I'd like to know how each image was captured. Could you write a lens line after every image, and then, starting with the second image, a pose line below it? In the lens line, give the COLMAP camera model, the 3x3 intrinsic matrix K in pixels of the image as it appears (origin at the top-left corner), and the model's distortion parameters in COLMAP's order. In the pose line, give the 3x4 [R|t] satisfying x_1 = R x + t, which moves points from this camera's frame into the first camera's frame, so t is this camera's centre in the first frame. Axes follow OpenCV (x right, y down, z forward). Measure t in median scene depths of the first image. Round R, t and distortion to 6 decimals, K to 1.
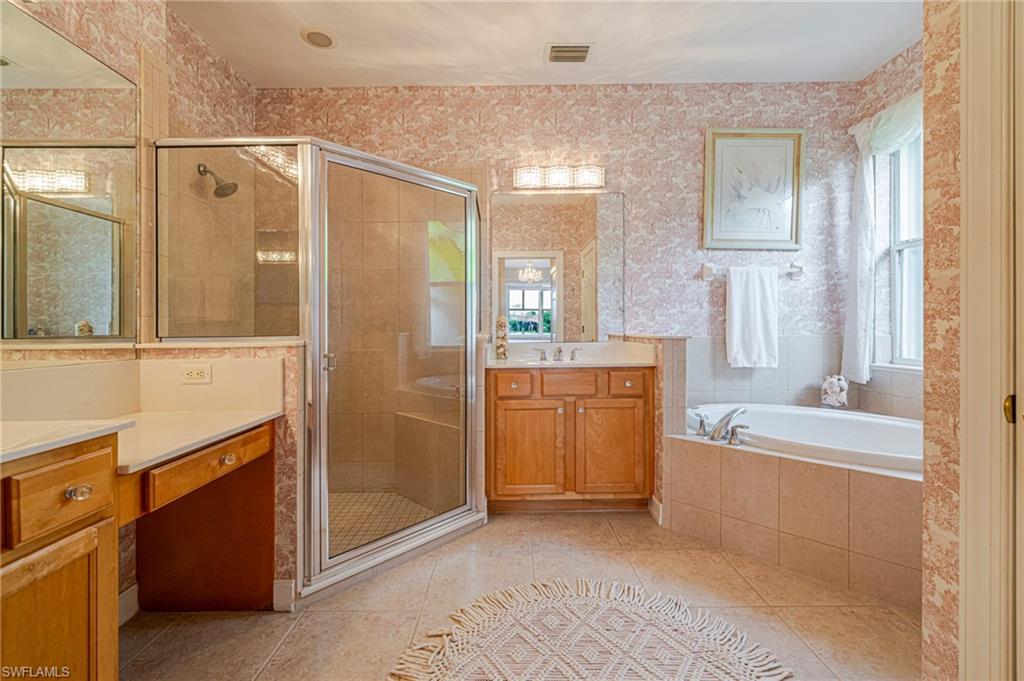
lens RADIAL K [[435.3, 0, 512.8], [0, 435.3, 332.9], [0, 0, 1]] dist [-0.000930, 0.000697]
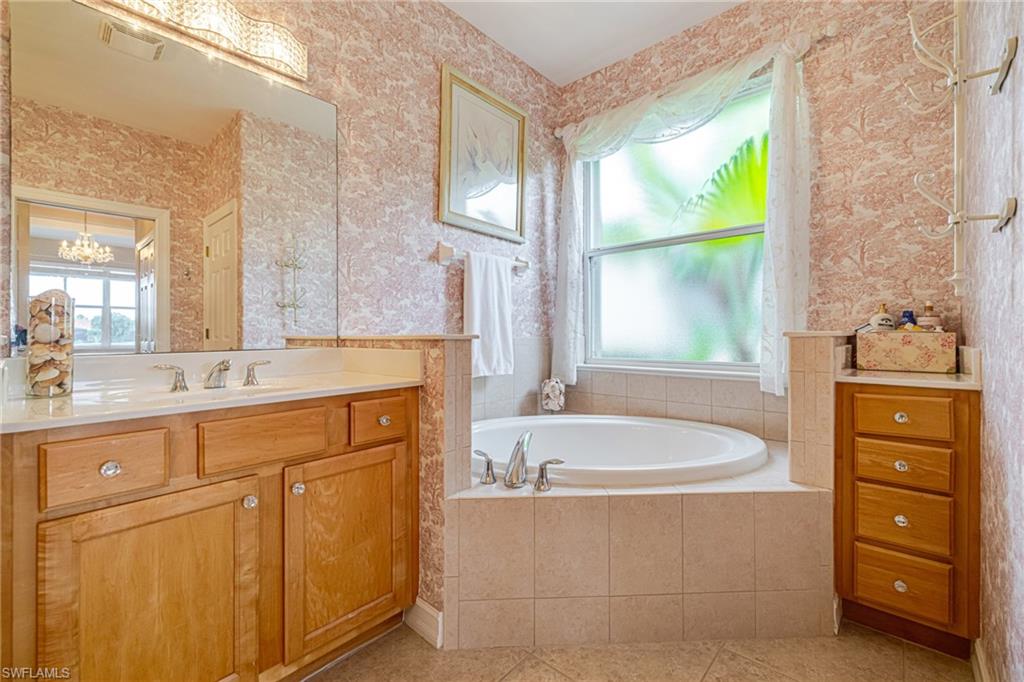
lens RADIAL K [[435.3, 0, 509.0], [0, 435.3, 336.3], [0, 0, 1]] dist [-0.000930, 0.000697]
pose [[0.678200, 0.000958, 0.734877, -0.031960], [0.008945, 0.999914, -0.009559, 0.012209], [-0.734823, 0.013056, 0.678133, 0.410439]]
